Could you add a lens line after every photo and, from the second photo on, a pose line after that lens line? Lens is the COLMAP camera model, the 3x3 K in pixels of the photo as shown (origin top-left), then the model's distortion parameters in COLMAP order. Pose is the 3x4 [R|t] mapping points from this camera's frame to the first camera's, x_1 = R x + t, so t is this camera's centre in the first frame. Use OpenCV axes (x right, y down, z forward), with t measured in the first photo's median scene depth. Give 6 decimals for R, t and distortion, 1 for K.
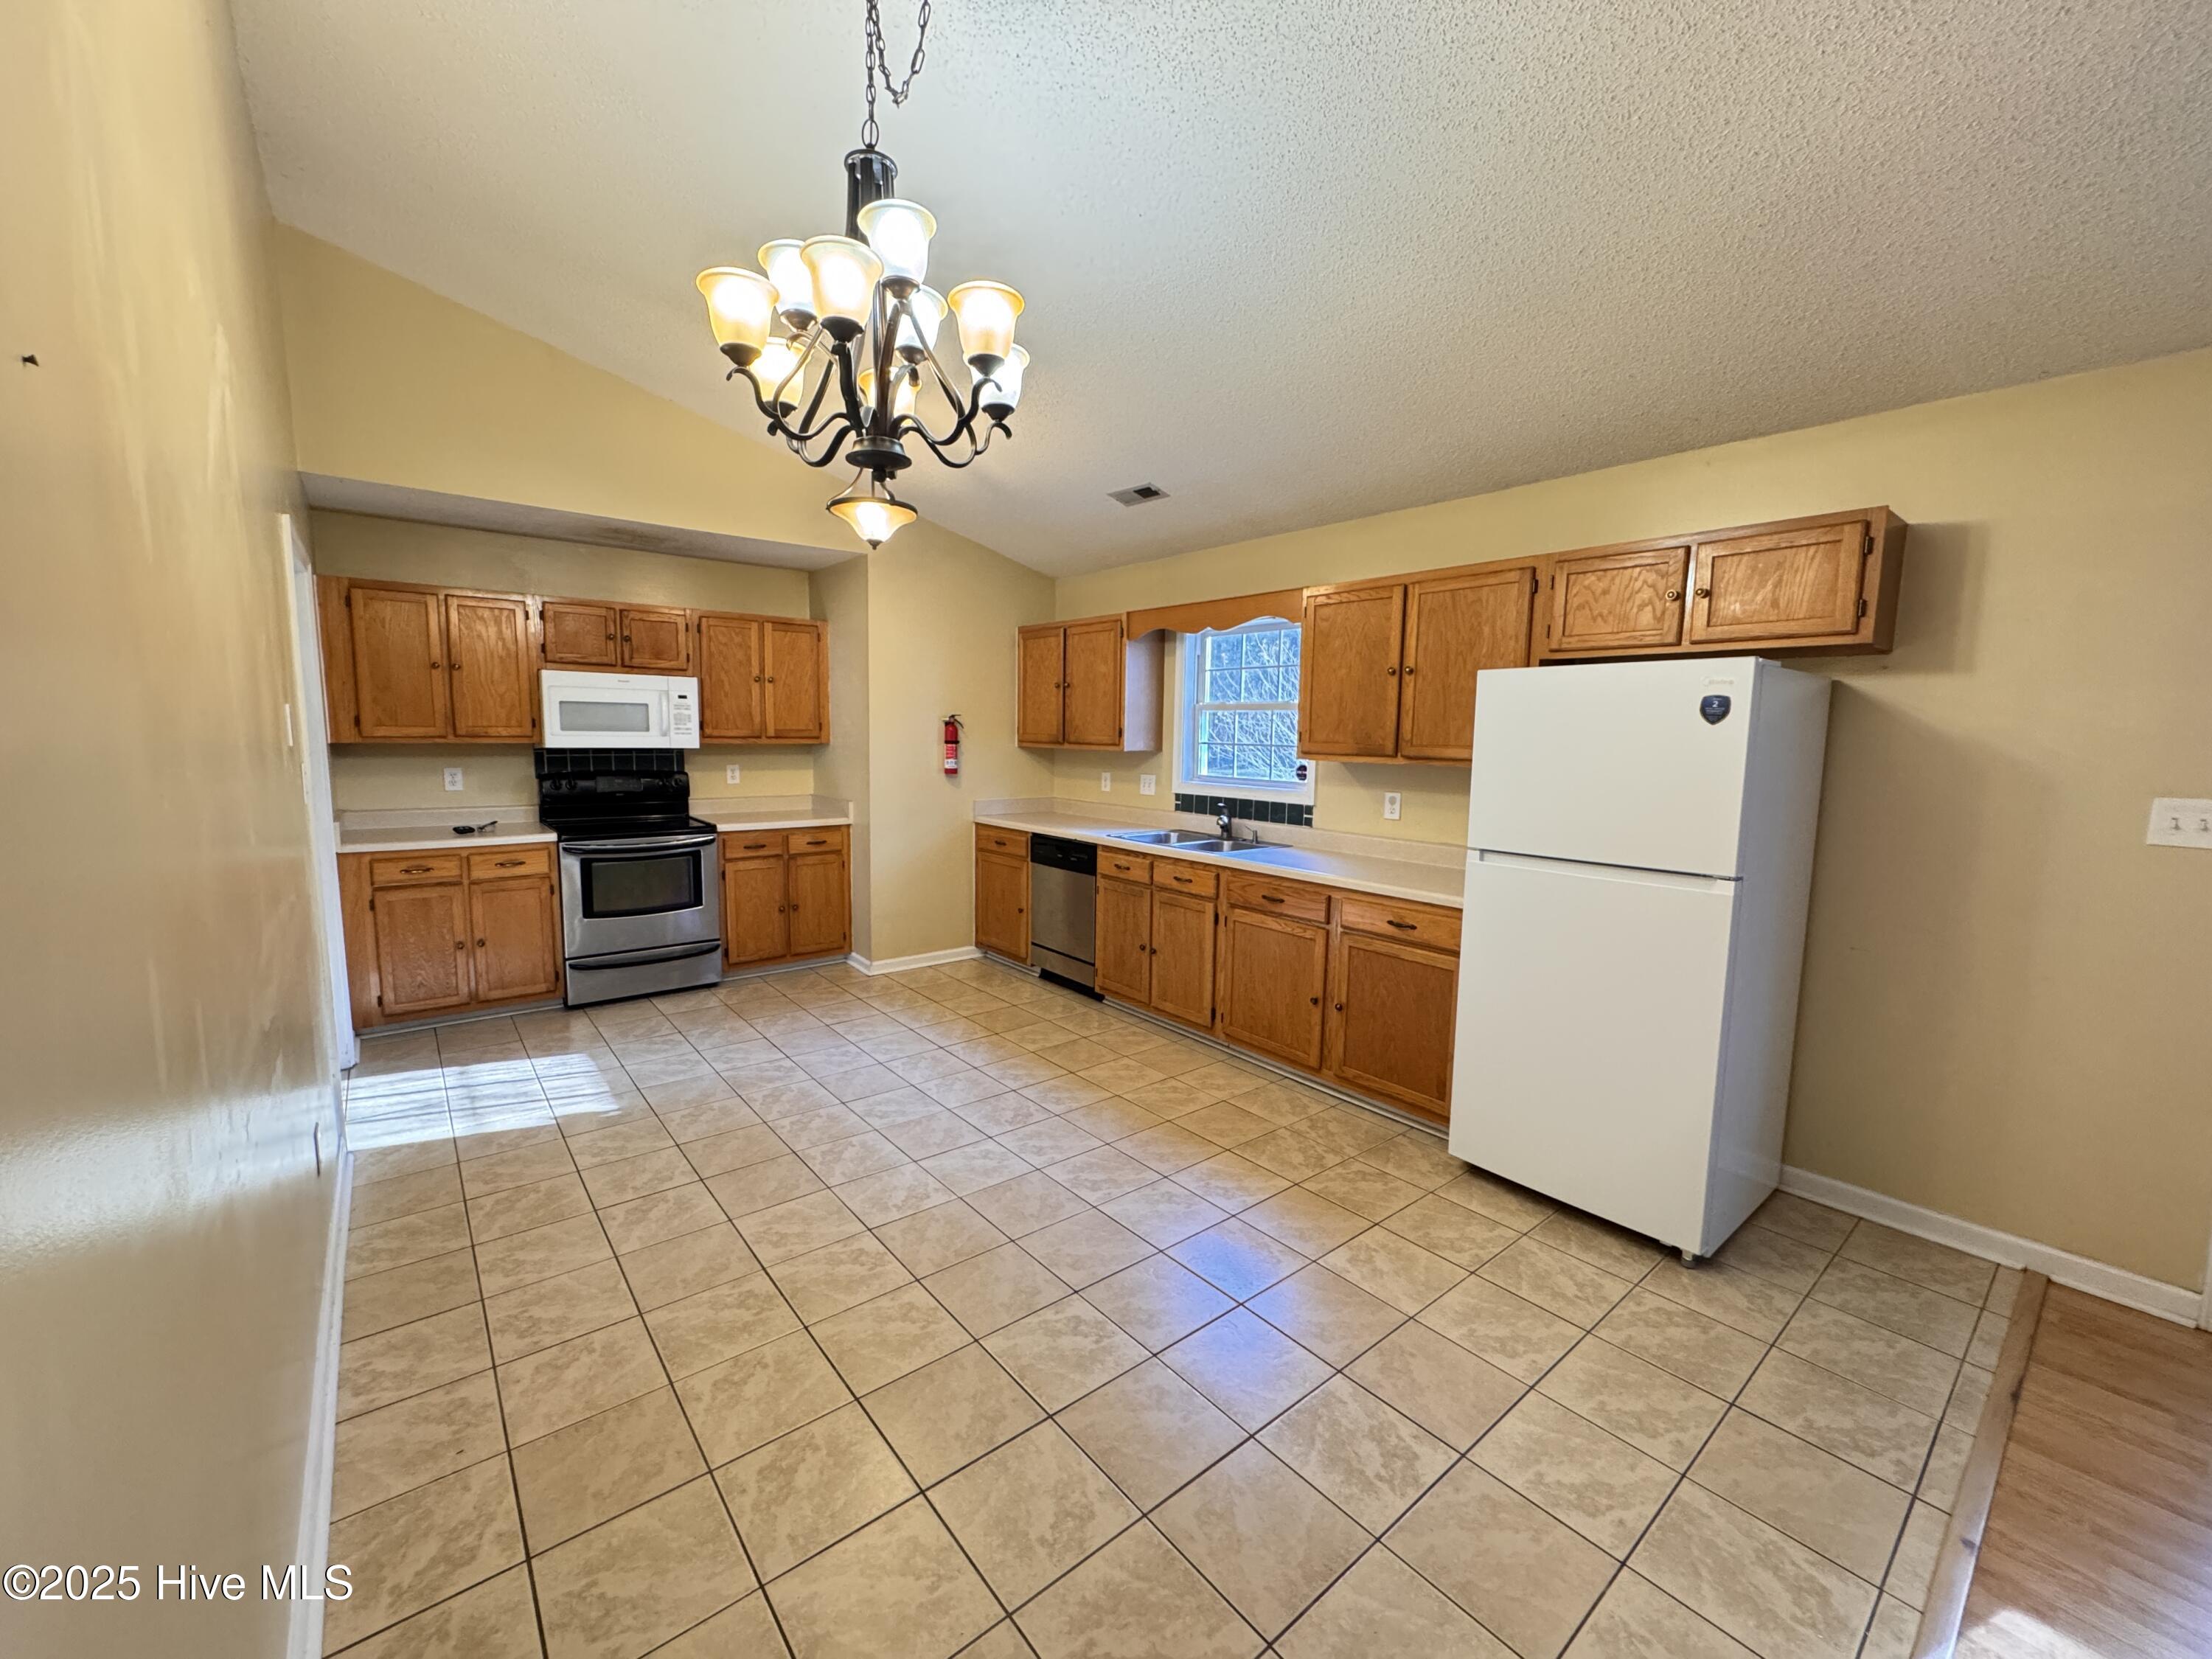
lens RADIAL K [[878.2, 0, 1106.7], [0, 878.2, 834.8], [0, 0, 1]] dist [-0.002548, -0.000426]
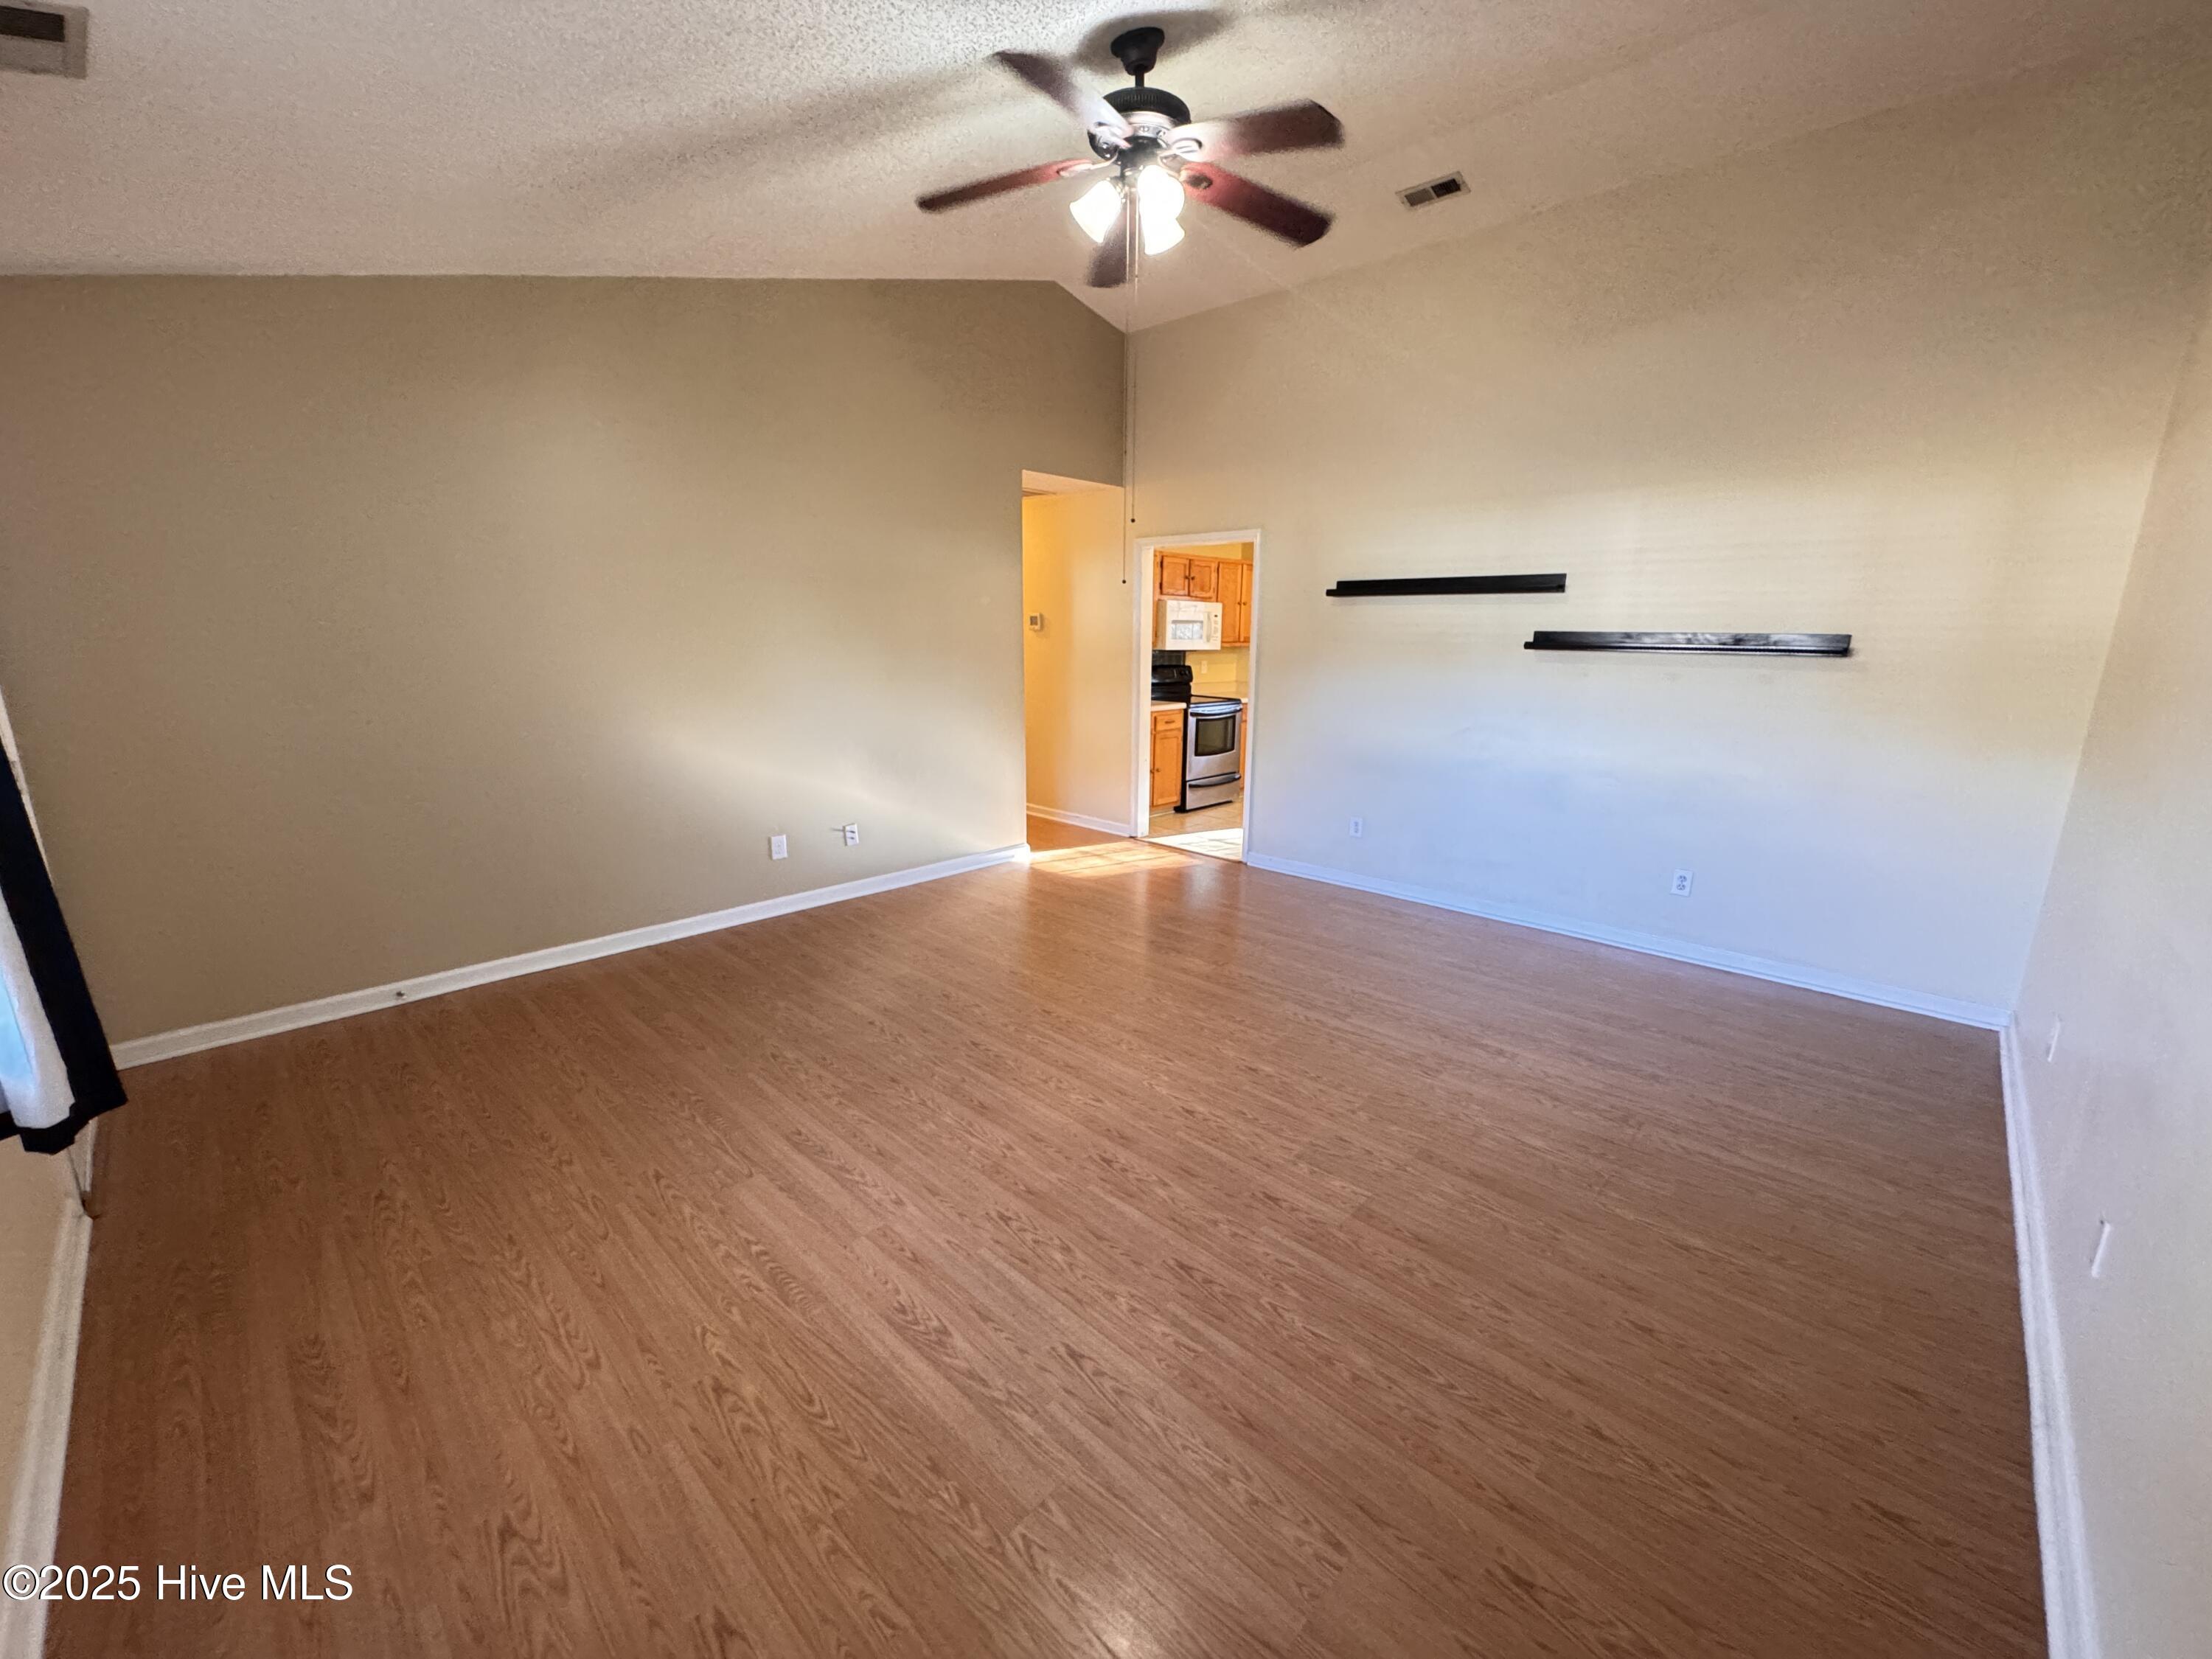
lens RADIAL K [[878.2, 0, 1106.7], [0, 878.2, 834.8], [0, 0, 1]] dist [-0.002548, -0.000426]
pose [[0.991175, -0.024193, 0.130331, -0.892362], [0.010640, 0.994552, 0.103696, 0.064603], [-0.132130, -0.101394, 0.986033, -0.546292]]
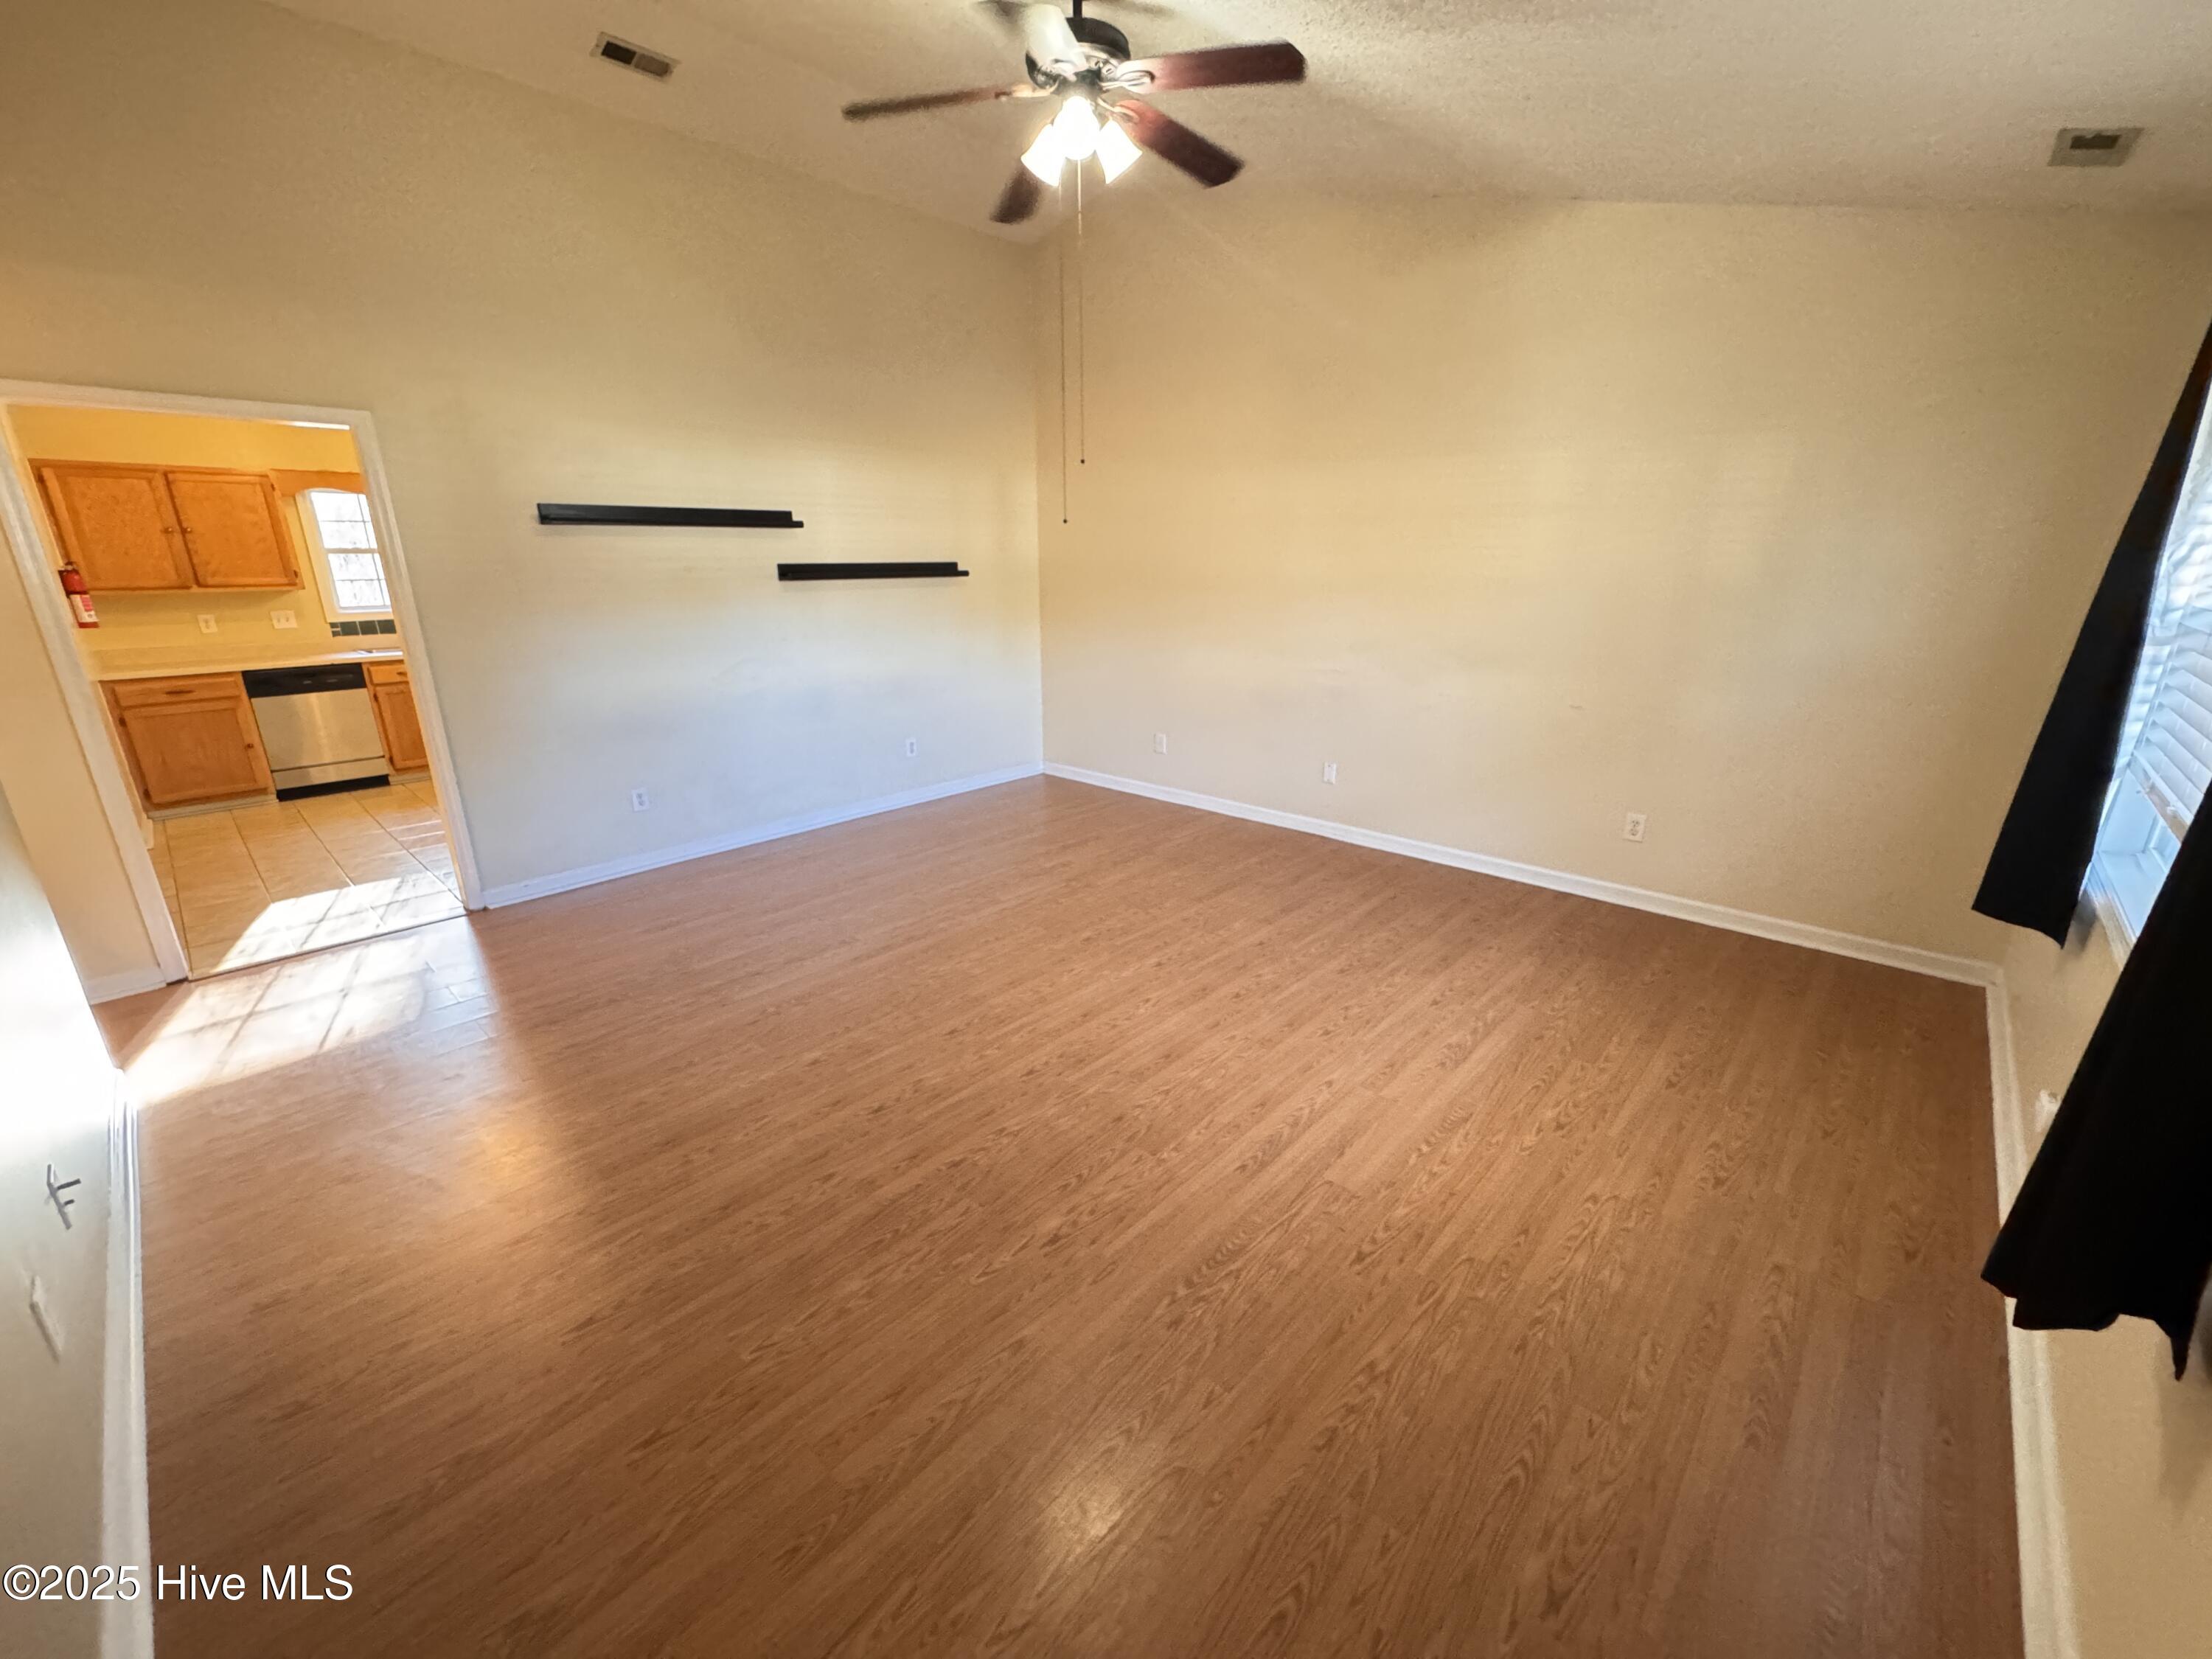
lens RADIAL K [[939.5, 0, 1106.0], [0, 939.5, 829.5], [0, 0, 1]] dist [-0.003521, -0.000229]
pose [[-0.173054, -0.279160, 0.944522, -1.455363], [0.131009, 0.943945, 0.302993, -0.028926], [-0.976160, 0.176174, -0.126781, 0.142950]]
